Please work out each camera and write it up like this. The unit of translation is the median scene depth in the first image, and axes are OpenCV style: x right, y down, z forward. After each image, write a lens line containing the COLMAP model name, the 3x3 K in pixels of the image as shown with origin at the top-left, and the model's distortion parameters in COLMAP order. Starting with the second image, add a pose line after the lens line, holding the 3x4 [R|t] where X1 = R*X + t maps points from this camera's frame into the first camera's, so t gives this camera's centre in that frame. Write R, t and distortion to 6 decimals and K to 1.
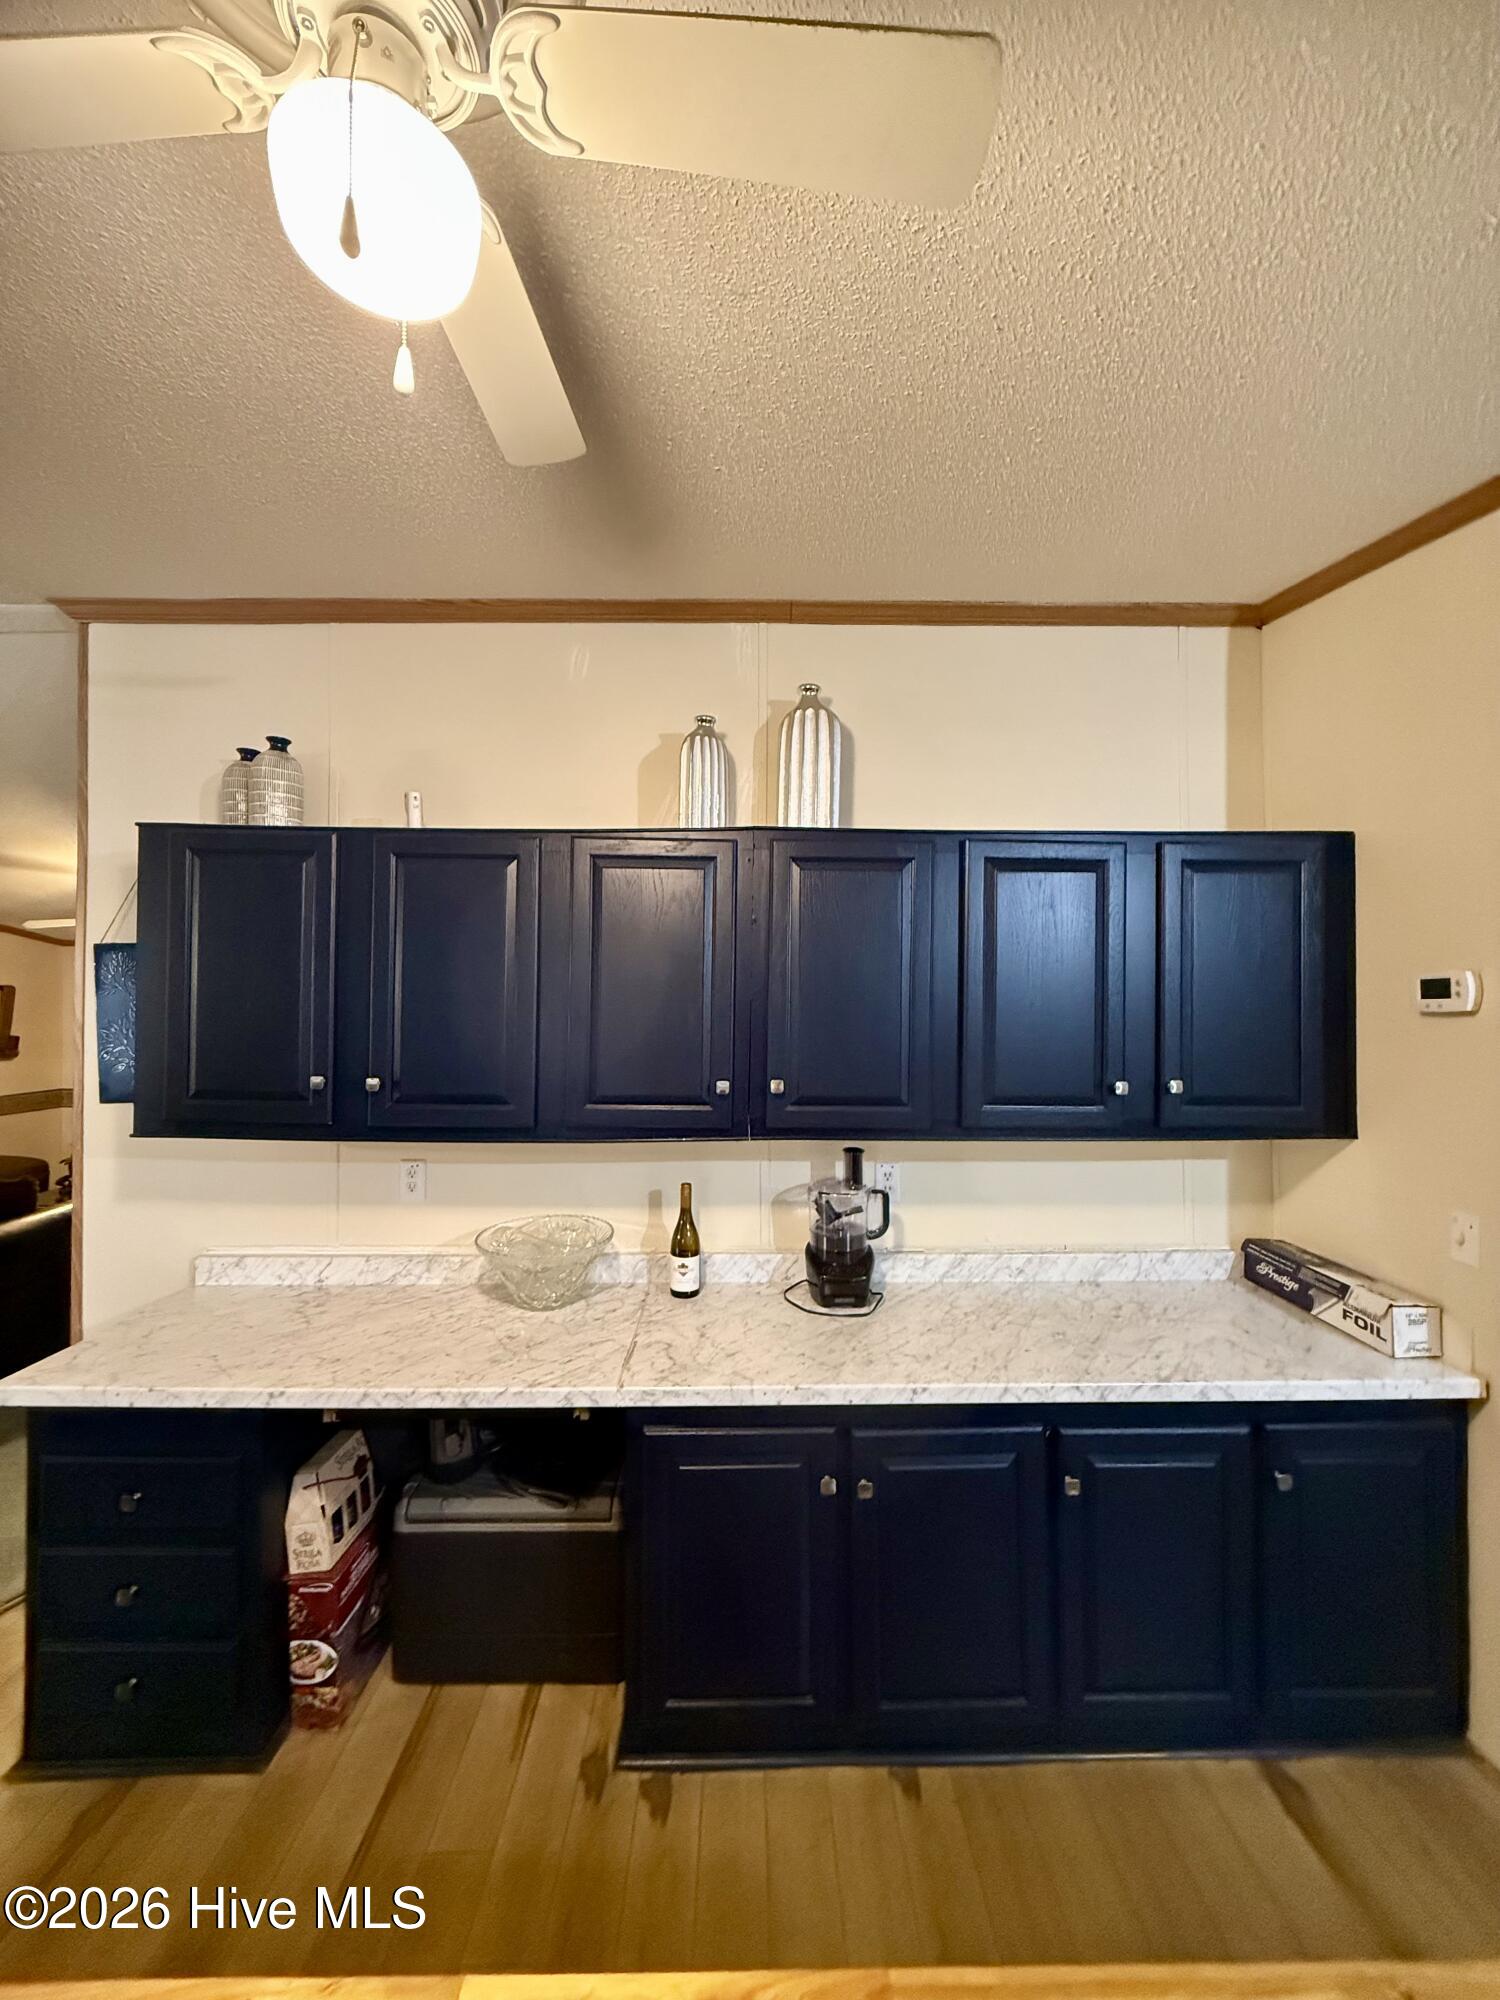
lens RADIAL K [[792.6, 0, 752.9], [0, 792.6, 1000.1], [0, 0, 1]] dist [-0.001201, 0.000393]
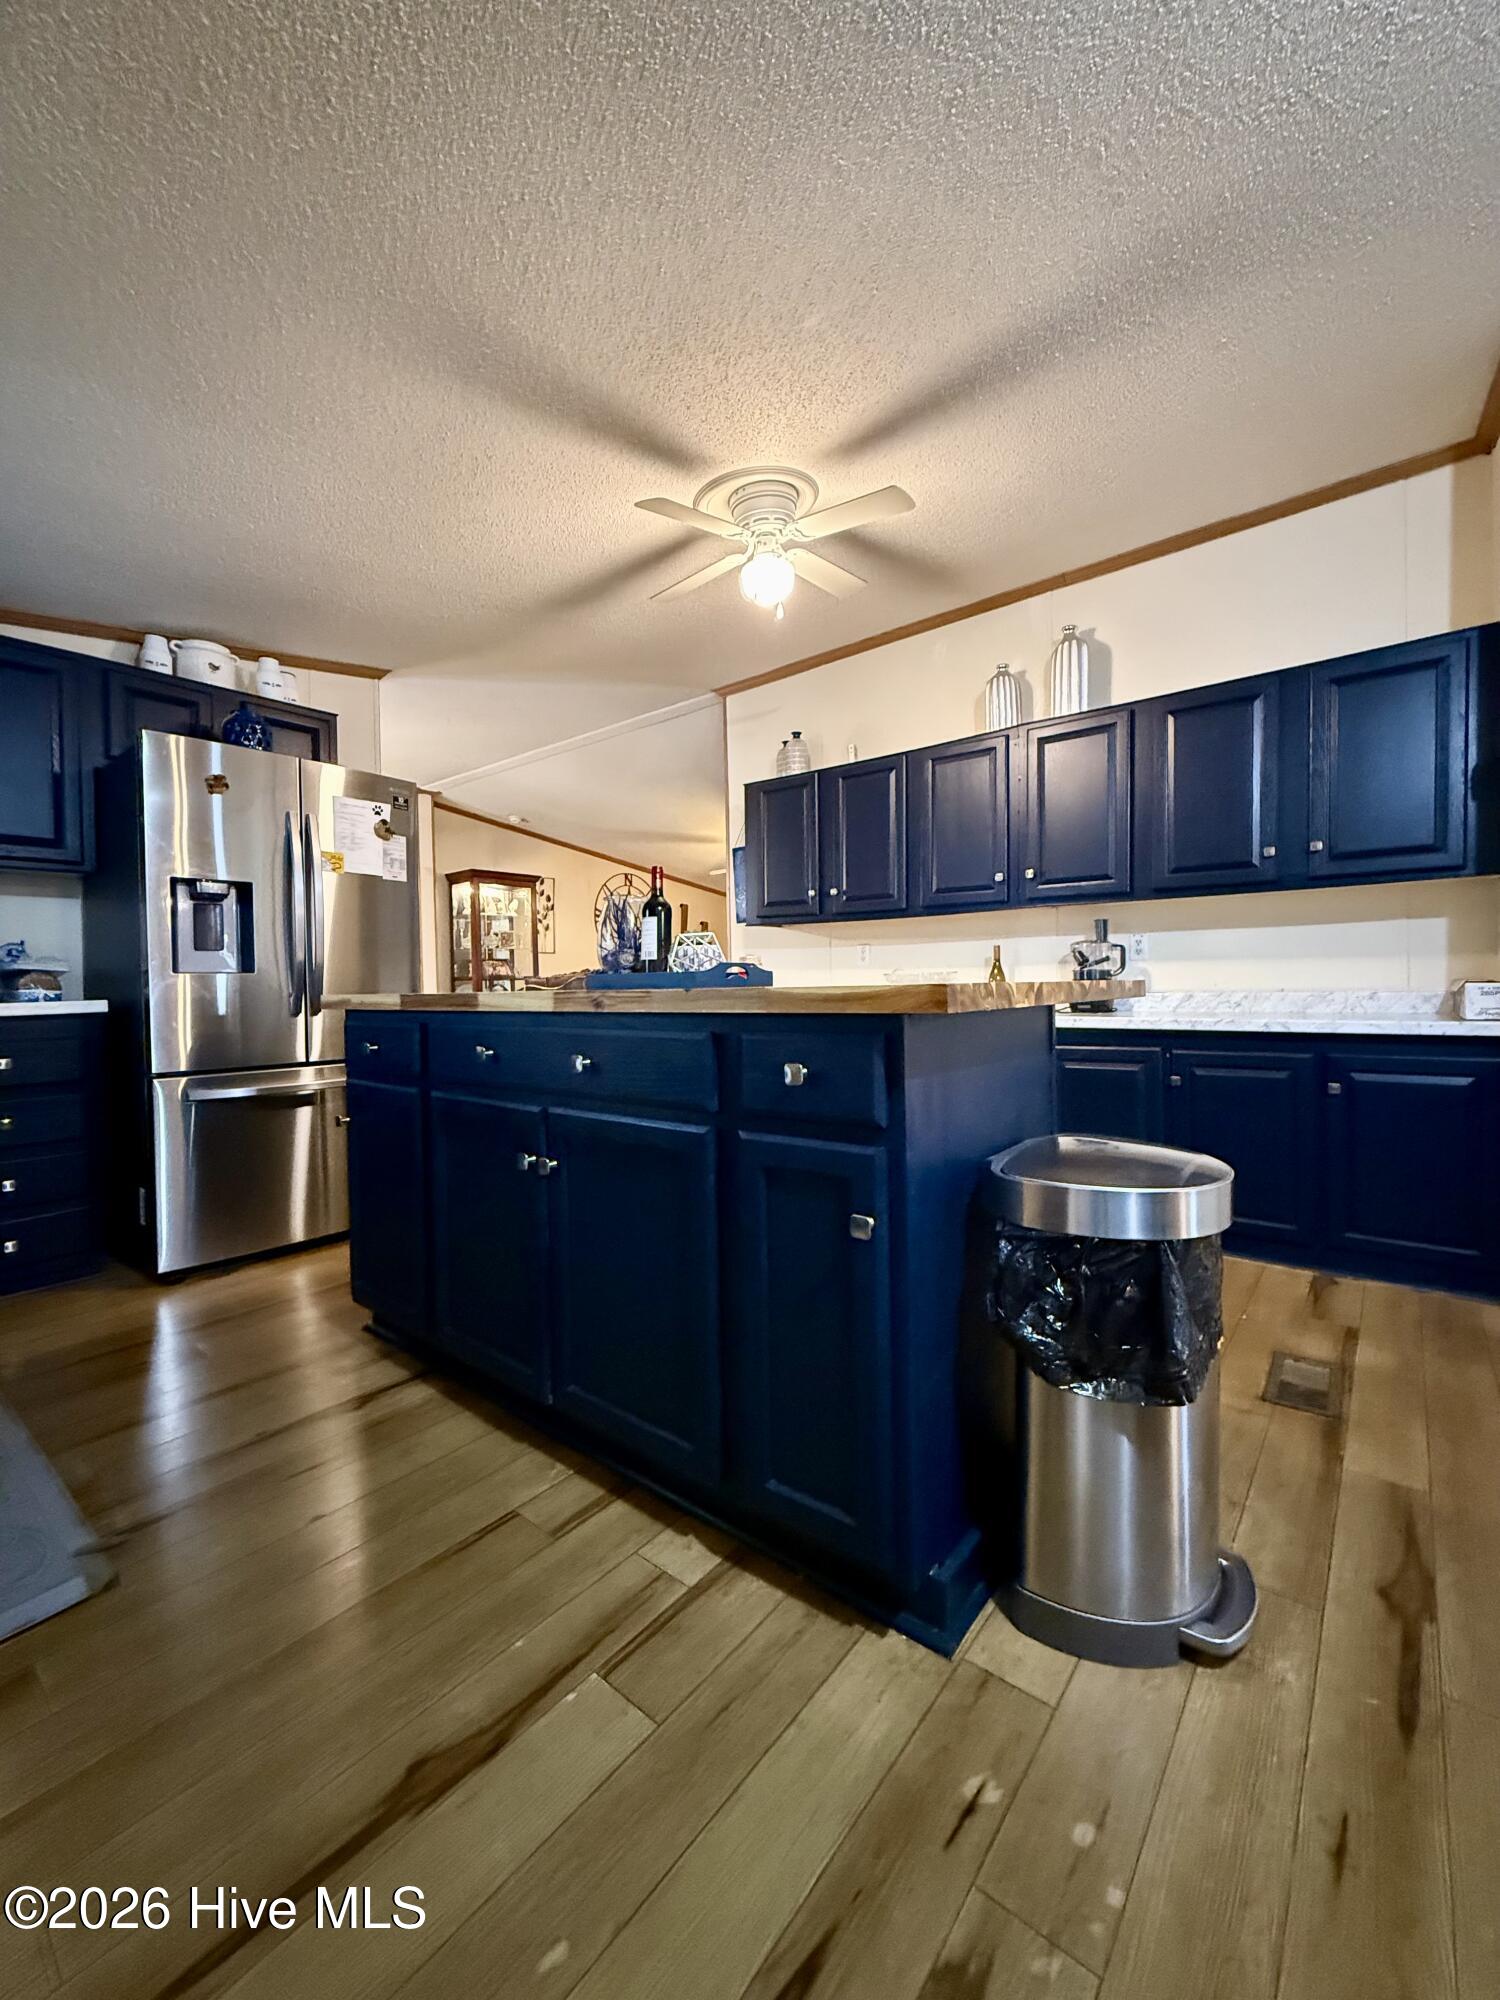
lens RADIAL K [[792.6, 0, 749.8], [0, 792.6, 996.1], [0, 0, 1]] dist [-0.001201, 0.000393]
pose [[0.766308, -0.000492, -0.642473, 0.608895], [0.025111, 0.999259, 0.029185, 0.280818], [0.641982, -0.038498, 0.765753, -0.654756]]
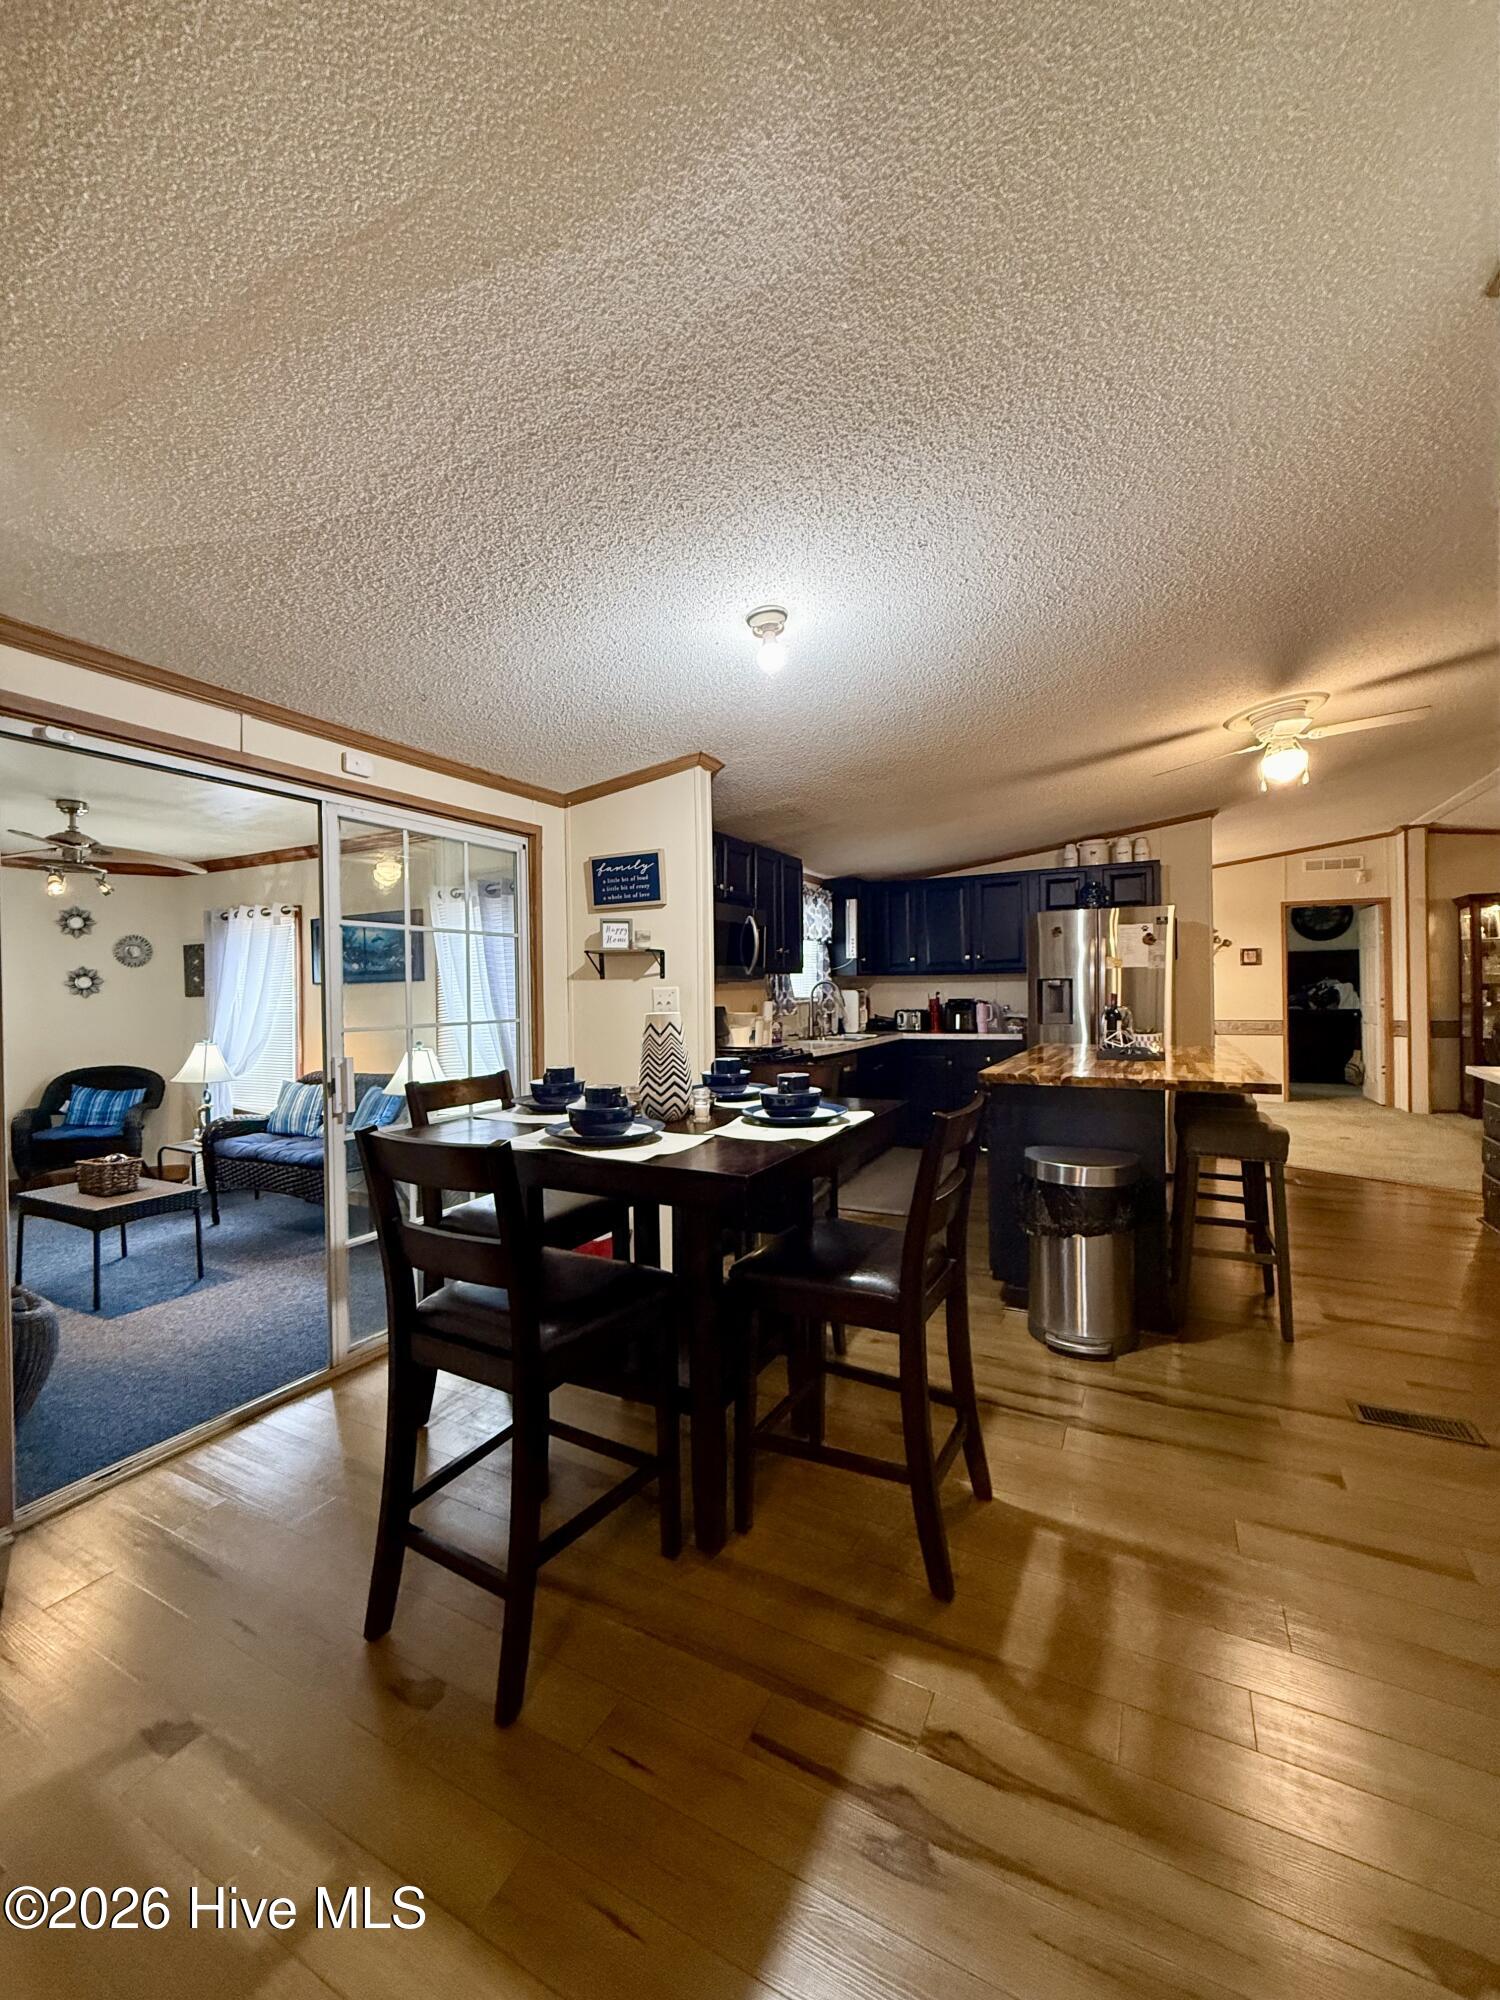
lens RADIAL K [[792.6, 0, 750.4], [0, 792.6, 994.0], [0, 0, 1]] dist [-0.001201, 0.000393]
pose [[-0.467605, 0.013628, -0.883832, 1.885037], [0.029207, 0.999573, -0.000040, 0.132412], [0.883455, -0.025833, -0.467804, 0.094993]]
